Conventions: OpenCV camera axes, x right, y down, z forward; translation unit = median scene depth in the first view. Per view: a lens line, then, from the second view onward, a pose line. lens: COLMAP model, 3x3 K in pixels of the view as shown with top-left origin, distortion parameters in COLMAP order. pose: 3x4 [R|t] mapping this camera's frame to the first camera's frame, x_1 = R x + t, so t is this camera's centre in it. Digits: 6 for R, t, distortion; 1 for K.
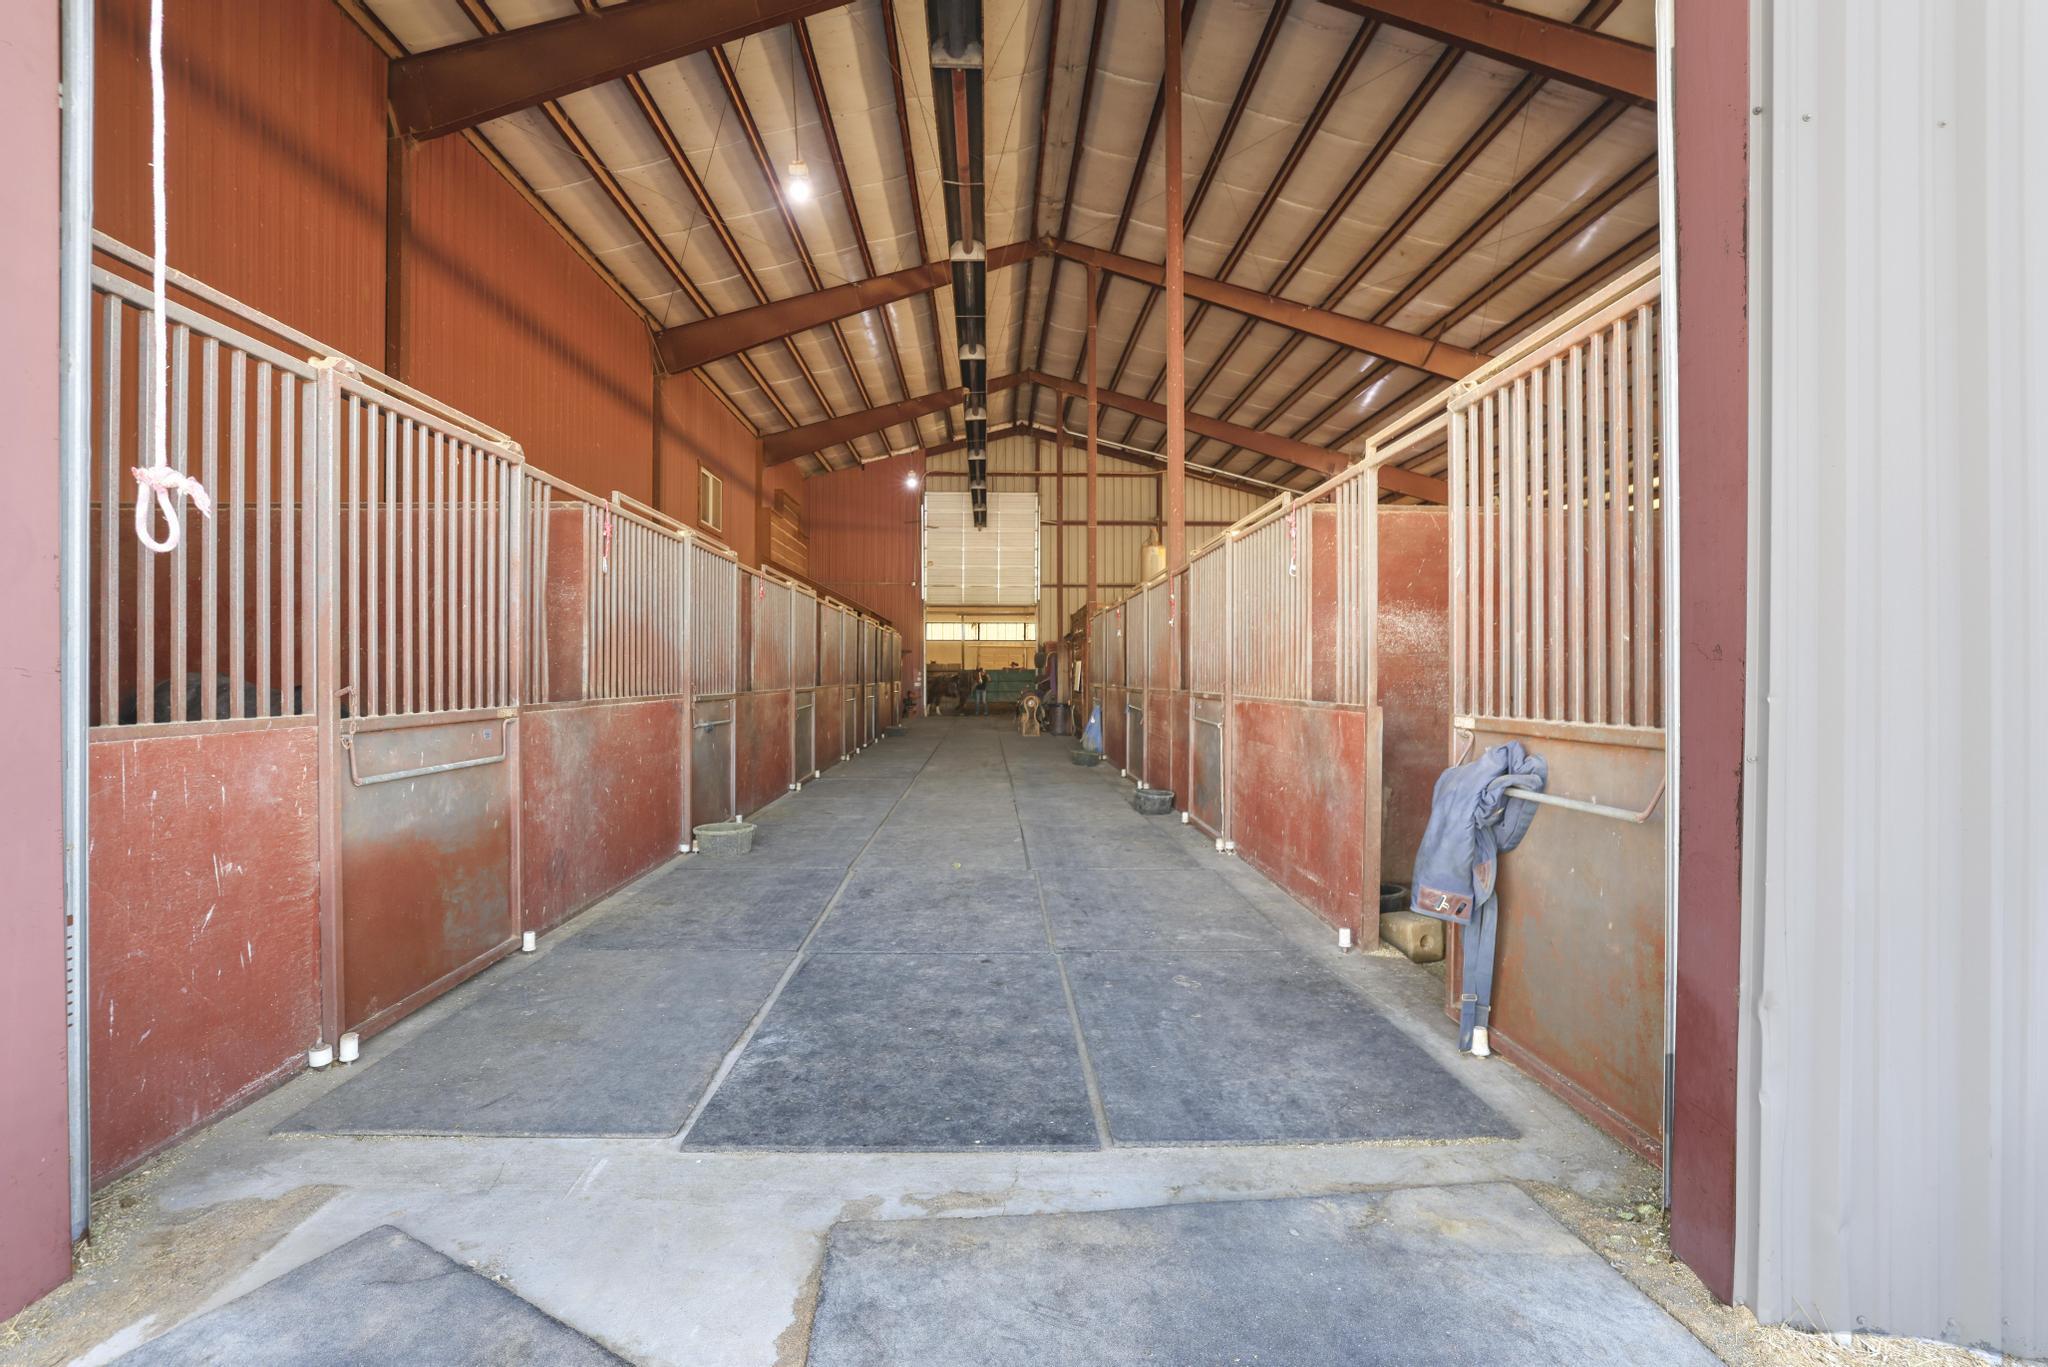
lens RADIAL K [[911.8, 0, 1006.7], [0, 911.8, 664.5], [0, 0, 1]] dist [-0.047465, 0.020317]
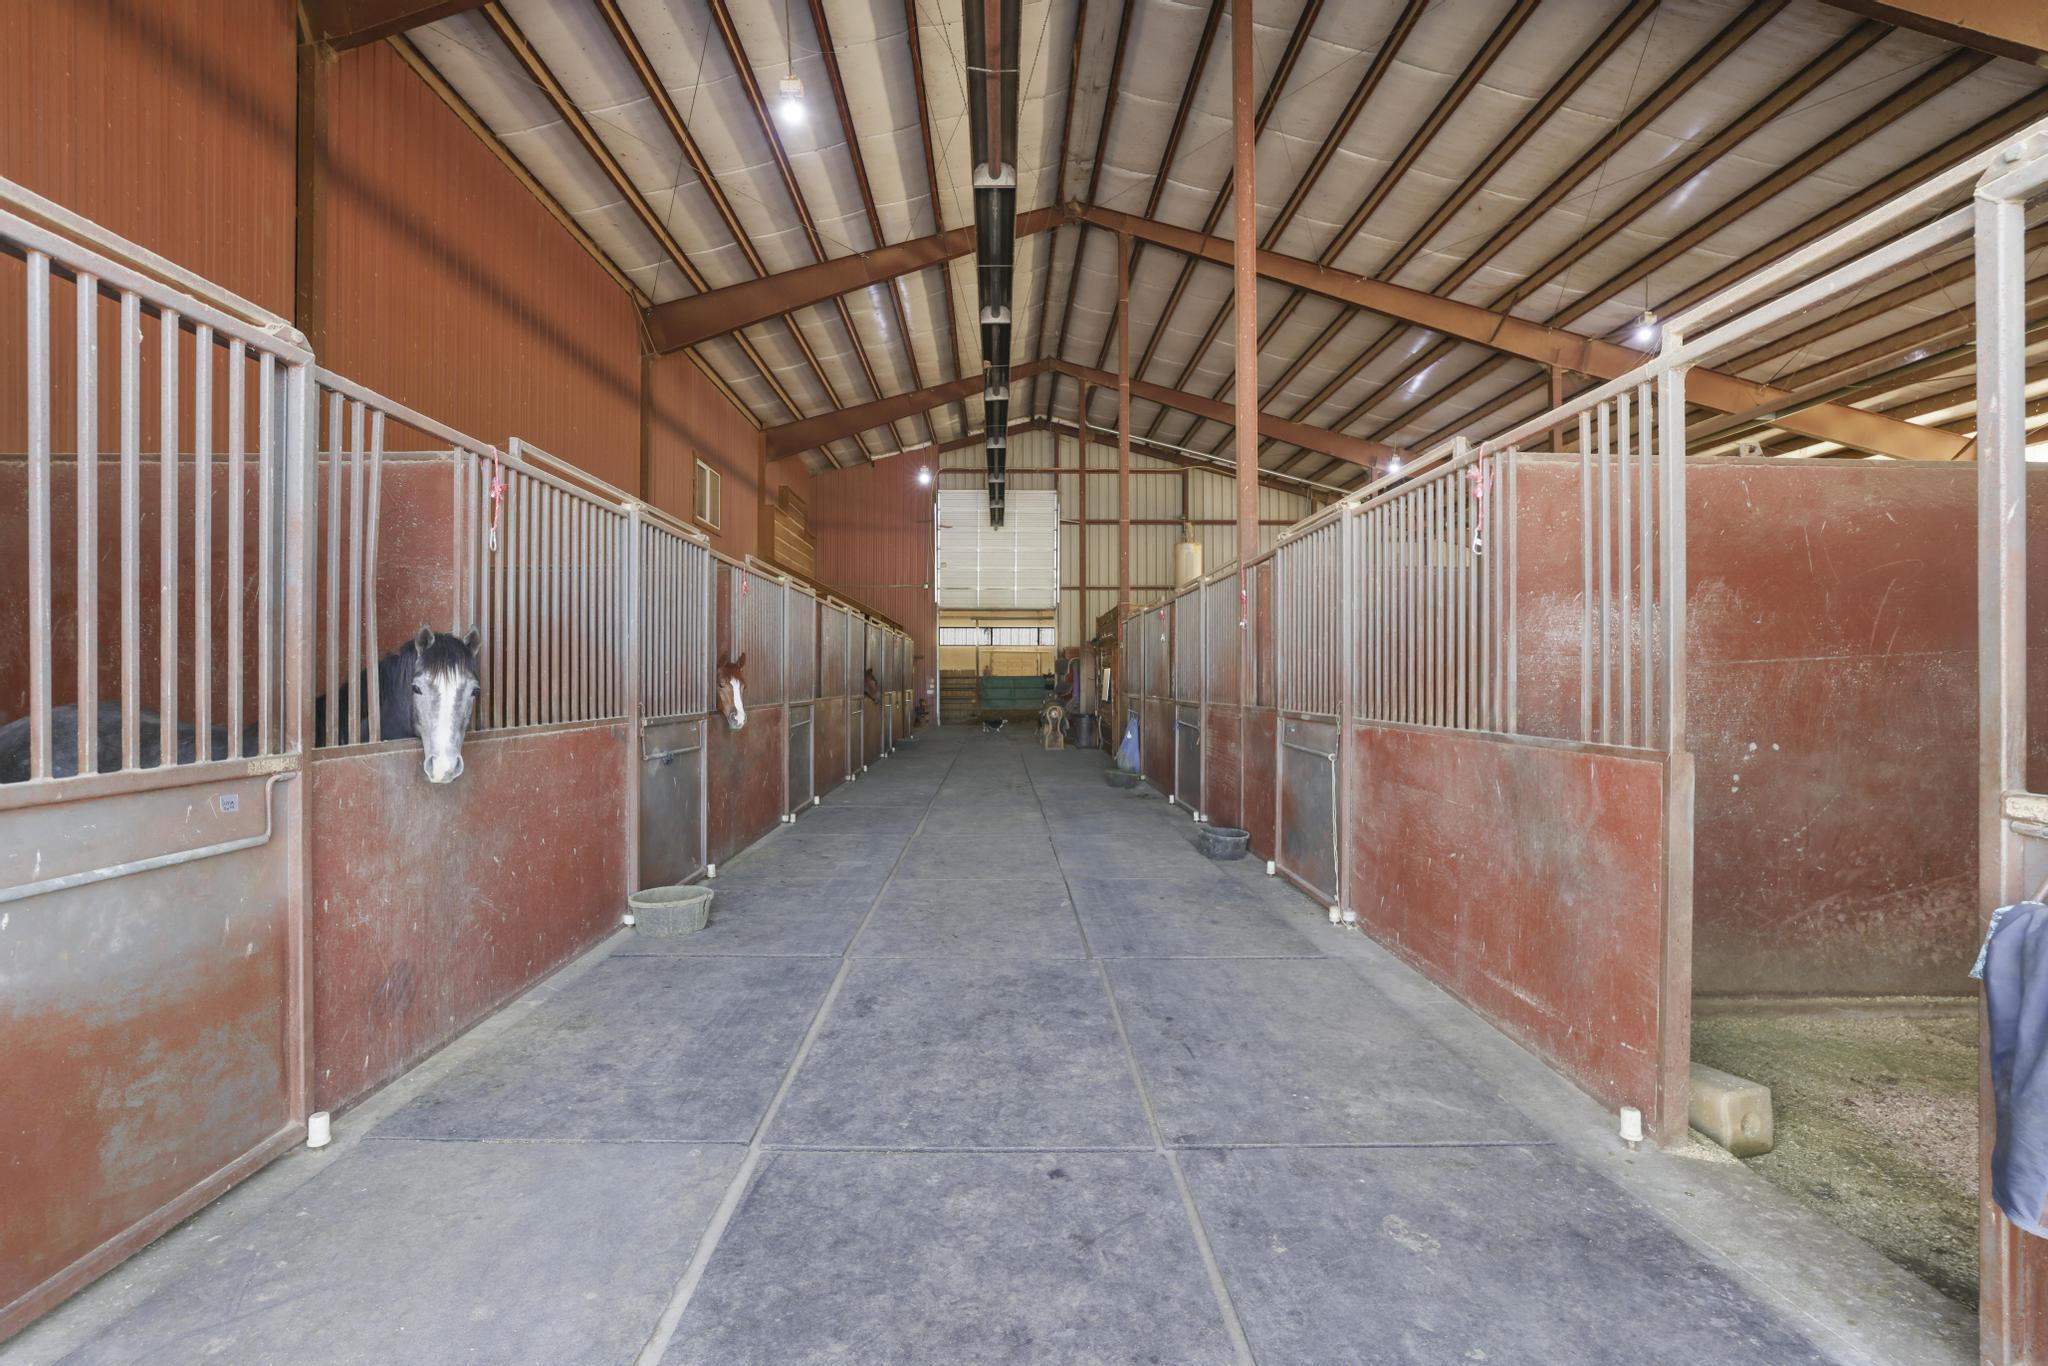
lens RADIAL K [[914.5, 0, 1031.6], [0, 914.5, 669.4], [0, 0, 1]] dist [-0.048796, 0.019911]
pose [[0.999904, -0.001100, 0.013777, -0.014691], [0.001106, 0.999999, -0.000399, -0.003440], [-0.013776, 0.000414, 0.999905, 0.122029]]
